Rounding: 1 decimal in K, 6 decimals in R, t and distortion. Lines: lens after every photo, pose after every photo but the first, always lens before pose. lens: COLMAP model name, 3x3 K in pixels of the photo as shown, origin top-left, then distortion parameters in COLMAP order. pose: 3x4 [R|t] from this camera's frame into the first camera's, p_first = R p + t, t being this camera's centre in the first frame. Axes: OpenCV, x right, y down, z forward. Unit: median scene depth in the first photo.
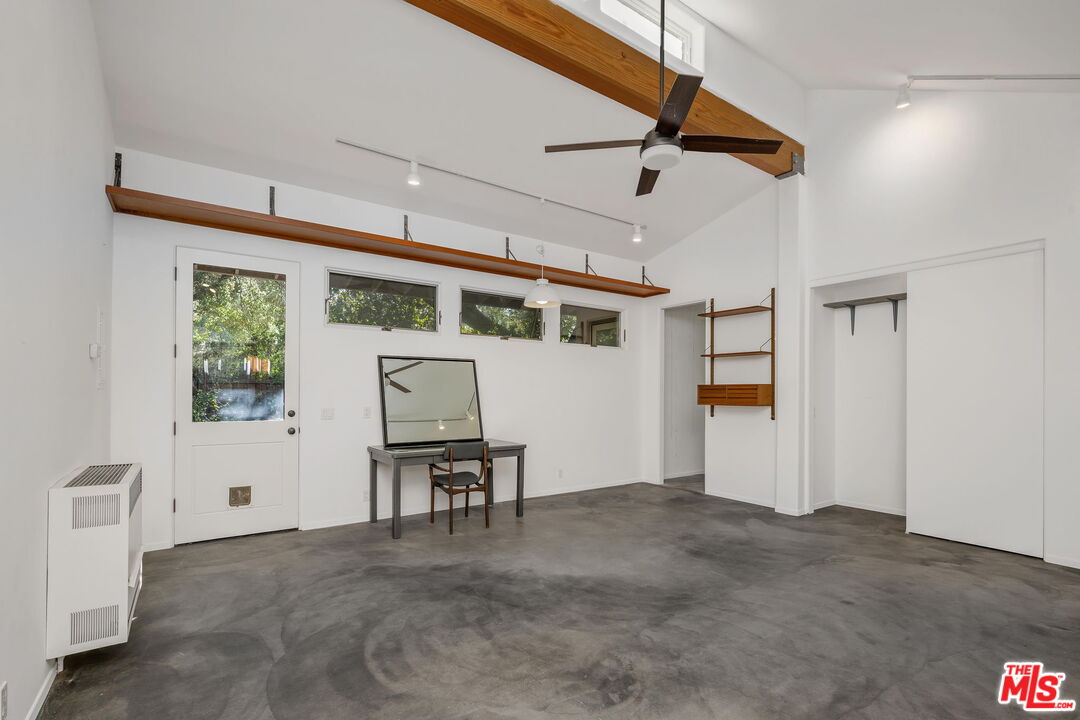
lens RADIAL K [[504.6, 0, 552.9], [0, 504.6, 391.5], [0, 0, 1]] dist [0.001173, -0.000095]
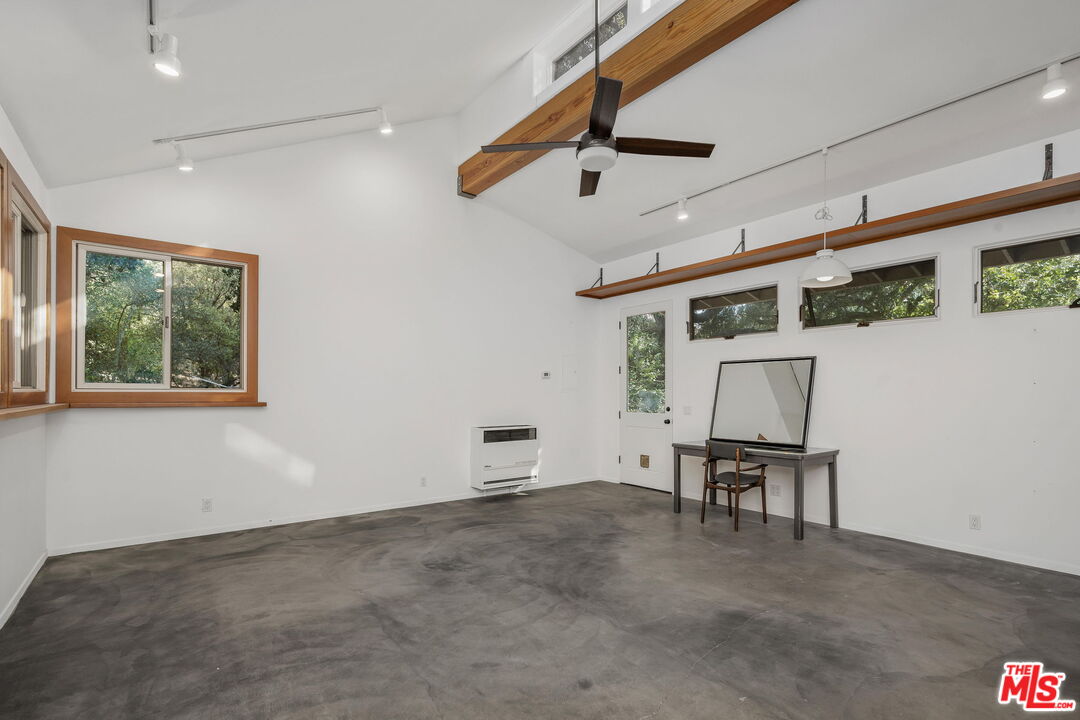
lens RADIAL K [[504.6, 0, 542.4], [0, 504.6, 391.2], [0, 0, 1]] dist [0.001173, -0.000095]
pose [[0.027639, -0.009627, -0.999572, 1.044054], [-0.003668, 0.999946, -0.009732, 0.010959], [0.999611, 0.003935, 0.027602, 0.740610]]
